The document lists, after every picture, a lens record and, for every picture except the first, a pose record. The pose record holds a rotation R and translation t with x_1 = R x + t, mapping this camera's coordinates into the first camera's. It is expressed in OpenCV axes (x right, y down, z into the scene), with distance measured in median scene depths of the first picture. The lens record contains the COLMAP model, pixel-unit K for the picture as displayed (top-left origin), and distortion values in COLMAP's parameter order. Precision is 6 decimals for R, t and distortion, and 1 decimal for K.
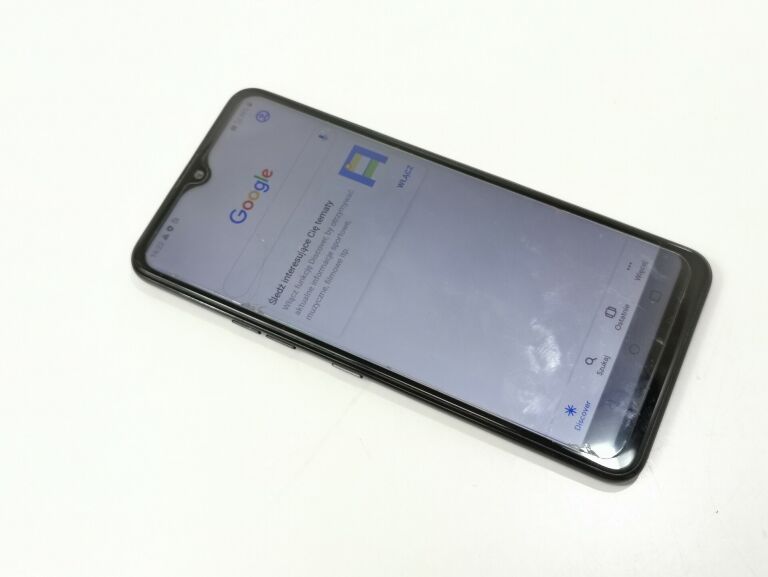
lens RADIAL K [[996.5, 0, 385.3], [0, 996.5, 288.8], [0, 0, 1]] dist [-0.050178, 0.000000]
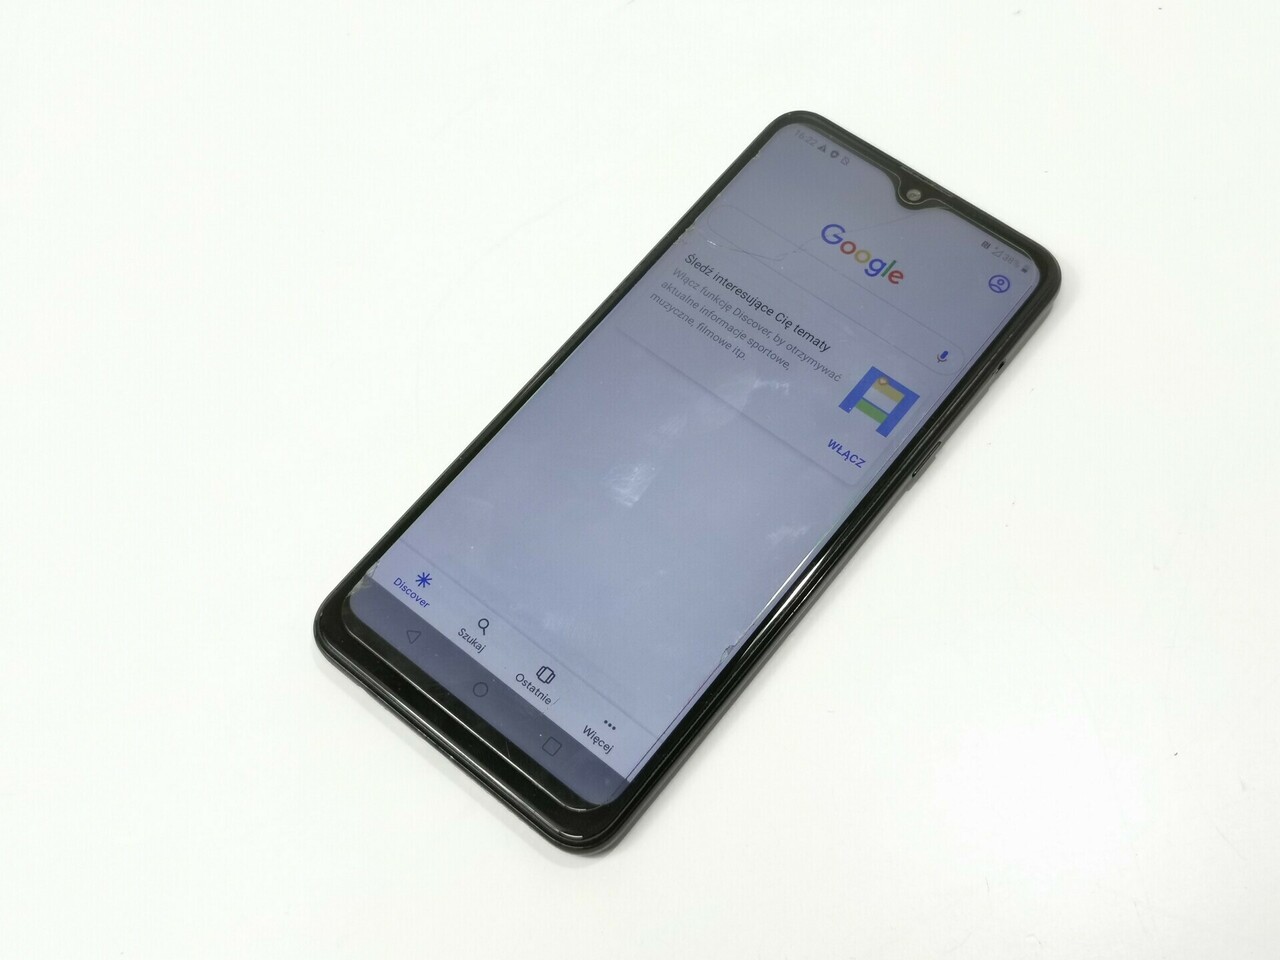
lens RADIAL K [[1660.8, 0, 641.4], [0, 1660.8, 478.8], [0, 0, 1]] dist [-0.050178, 0.000000]
pose [[-0.242556, 0.899802, -0.362660, 0.473089], [-0.829436, 0.001552, 0.558599, -0.623304], [0.503192, 0.436295, 0.745952, 0.130367]]
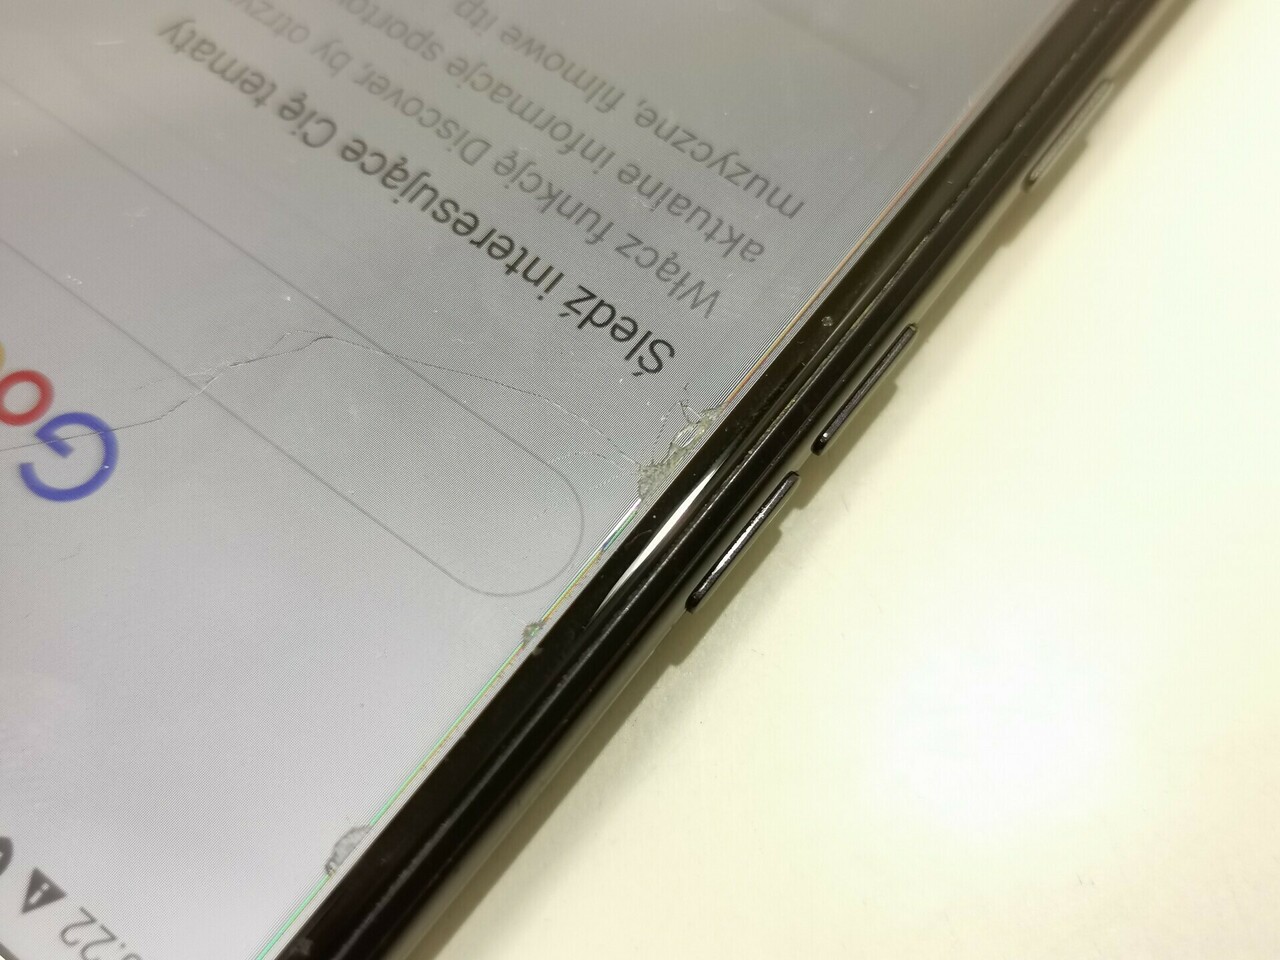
lens RADIAL K [[1660.8, 0, 641.0], [0, 1660.8, 480.6], [0, 0, 1]] dist [-0.050178, 0.000000]
pose [[0.217395, -0.874490, 0.433597, -0.256119], [0.887143, 0.362287, 0.285878, -0.065890], [-0.407084, 0.322514, 0.854557, 0.724043]]
